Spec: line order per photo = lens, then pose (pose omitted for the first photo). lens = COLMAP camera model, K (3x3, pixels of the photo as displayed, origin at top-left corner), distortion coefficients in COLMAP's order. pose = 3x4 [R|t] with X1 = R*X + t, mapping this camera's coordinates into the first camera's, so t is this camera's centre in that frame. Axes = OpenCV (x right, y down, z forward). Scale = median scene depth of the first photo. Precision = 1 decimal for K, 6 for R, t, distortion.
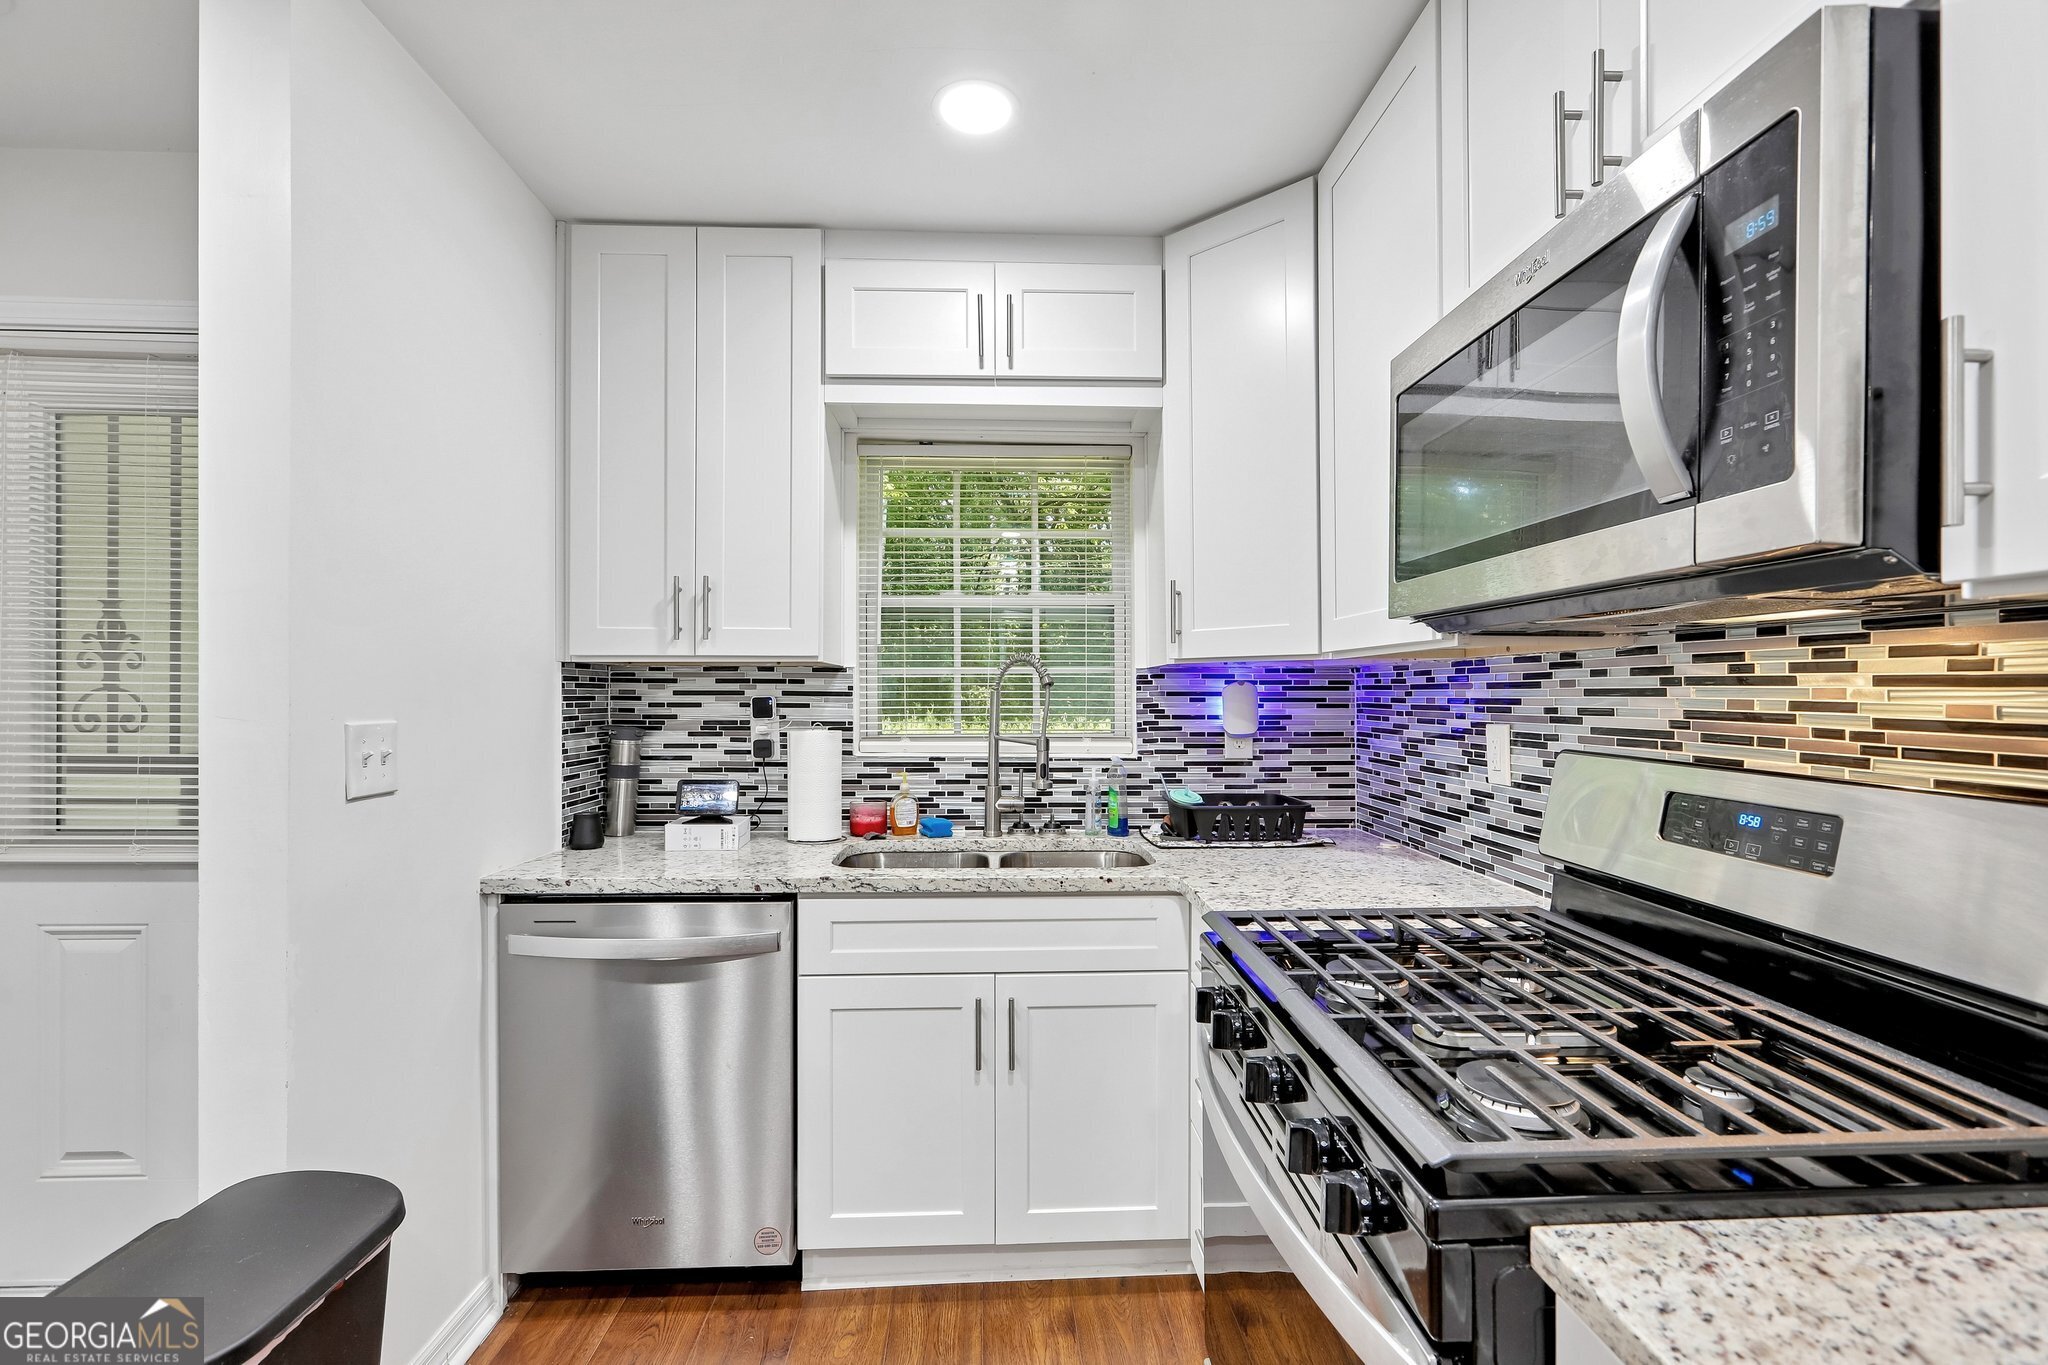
lens RADIAL K [[910.5, 0, 1026.6], [0, 910.5, 693.8], [0, 0, 1]] dist [-0.006717, 0.002769]
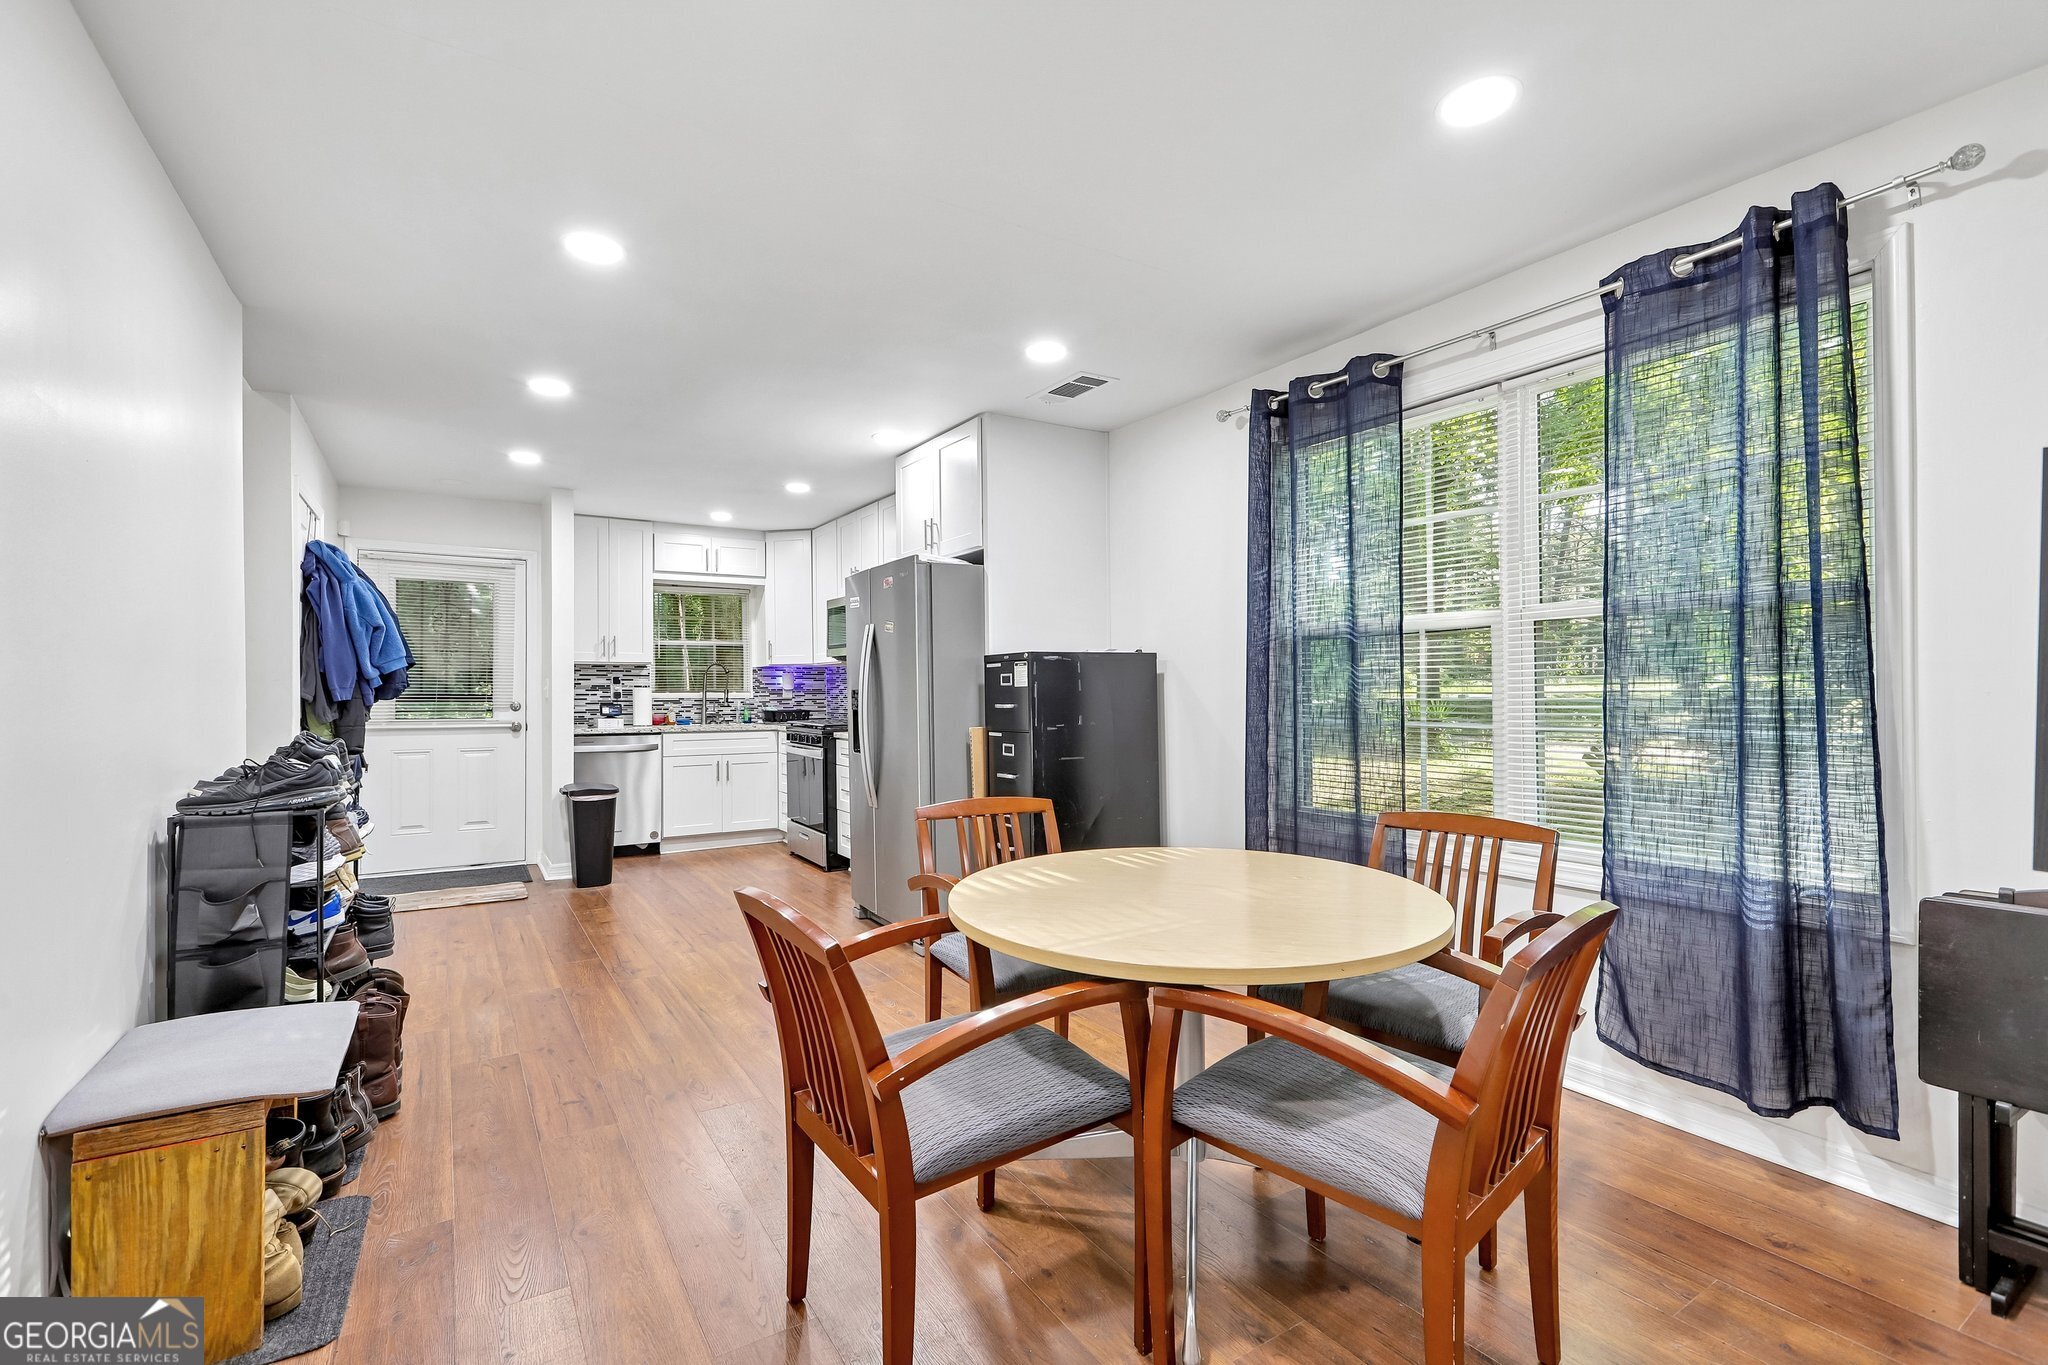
lens RADIAL K [[910.5, 0, 1022.8], [0, 910.5, 684.2], [0, 0, 1]] dist [-0.006717, 0.002769]
pose [[0.867852, -0.001935, 0.496819, -0.668985], [0.005423, 0.999970, -0.005577, 0.055046], [-0.496794, 0.007534, 0.867836, -2.275705]]
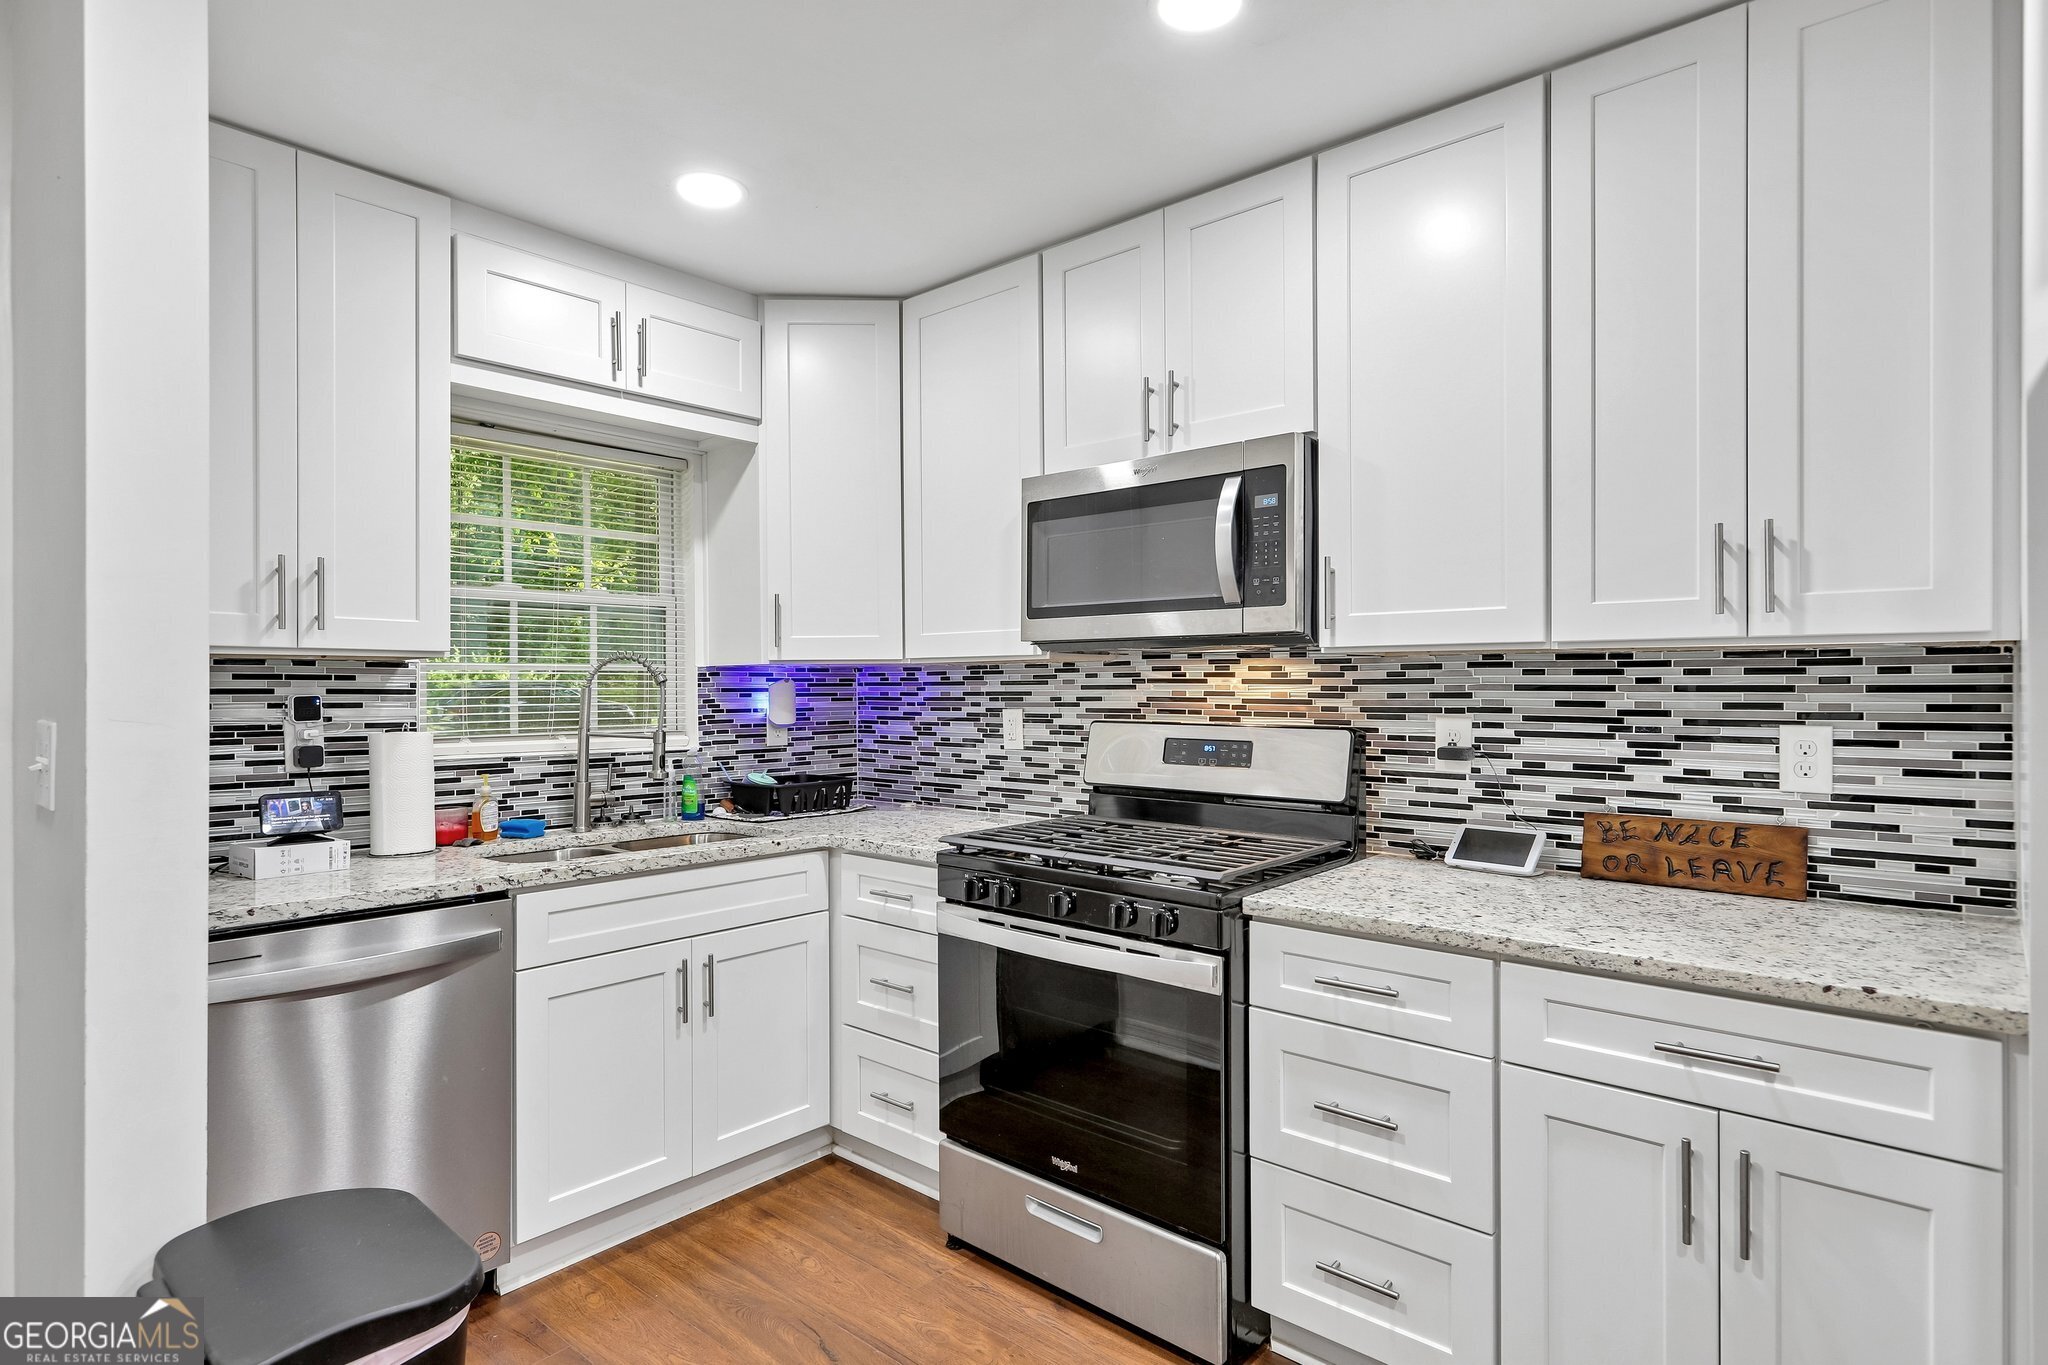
lens RADIAL K [[1059.5, 0, 1024.9], [0, 1059.5, 687.6], [0, 0, 1]] dist [-0.003657, 0.001106]
pose [[0.694896, -0.002817, 0.719105, -0.603802], [0.005301, 0.999985, -0.001205, 0.000434], [-0.719091, 0.004649, 0.694901, -0.188709]]
